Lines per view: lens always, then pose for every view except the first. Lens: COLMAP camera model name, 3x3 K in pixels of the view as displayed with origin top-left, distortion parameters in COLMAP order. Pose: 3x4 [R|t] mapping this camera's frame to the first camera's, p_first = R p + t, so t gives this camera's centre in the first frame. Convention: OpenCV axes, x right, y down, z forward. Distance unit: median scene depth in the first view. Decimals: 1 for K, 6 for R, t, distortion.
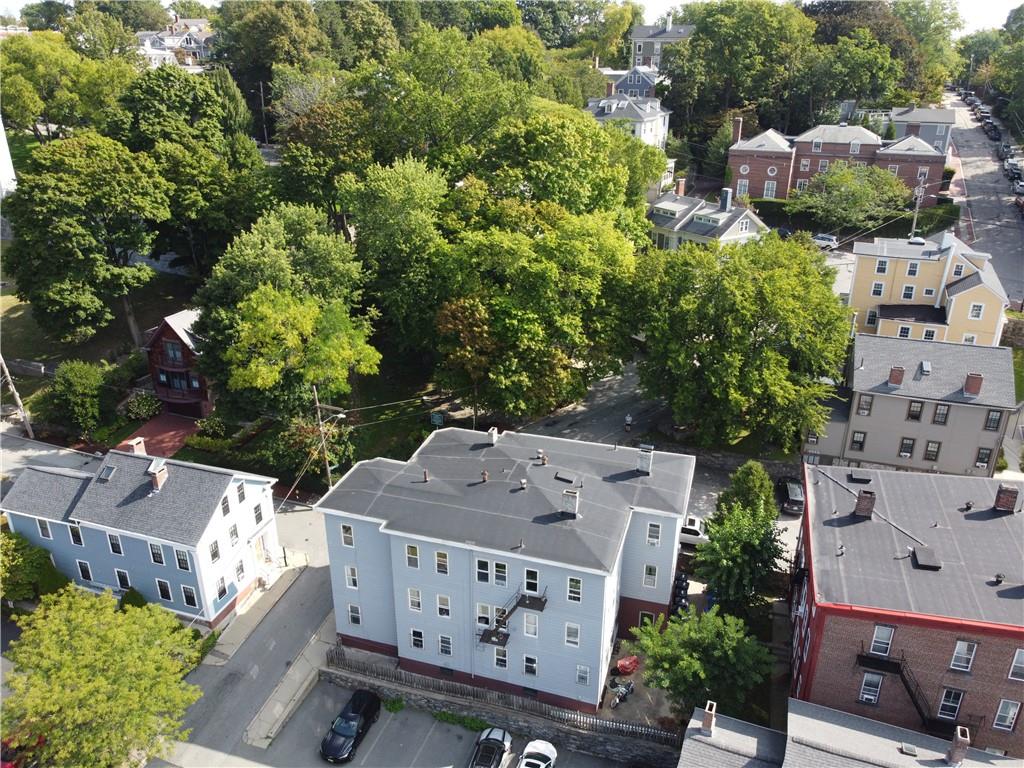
lens RADIAL K [[776.1, 0, 510.1], [0, 776.1, 377.1], [0, 0, 1]] dist [-0.001791, -0.003876]
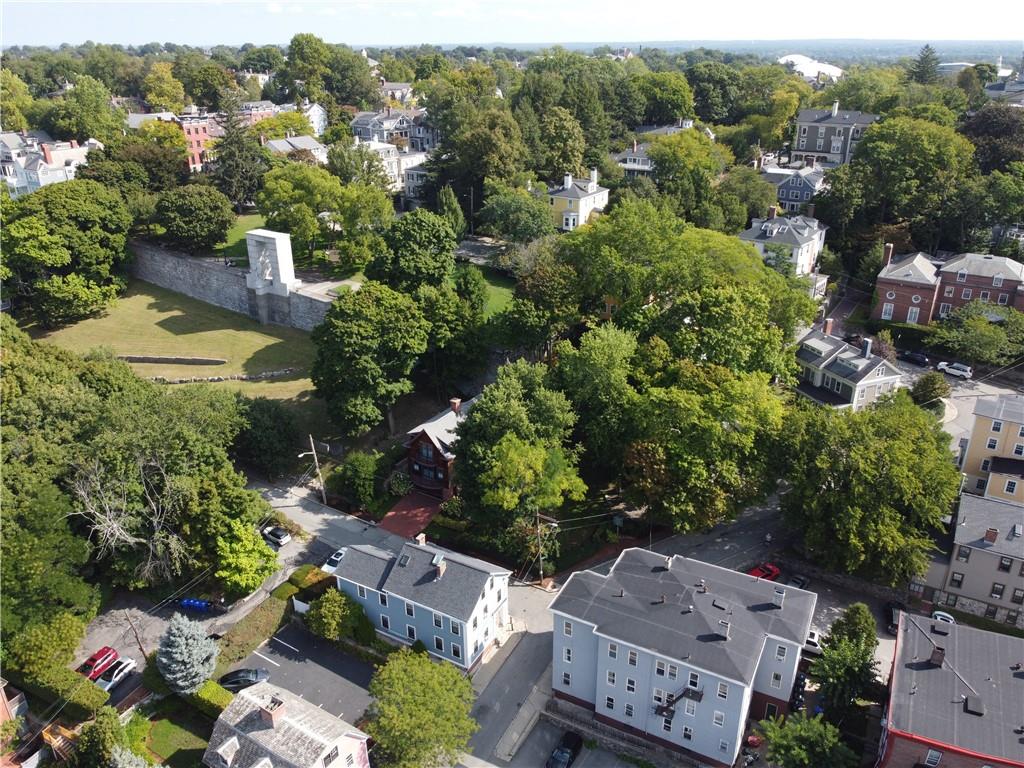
lens RADIAL K [[776.1, 0, 510.1], [0, 776.1, 377.1], [0, 0, 1]] dist [-0.001791, -0.003876]
pose [[0.982457, 0.066368, -0.174283, -0.065419], [-0.064609, 0.997786, 0.015750, -0.214863], [0.174942, -0.004213, 0.984570, -0.357437]]
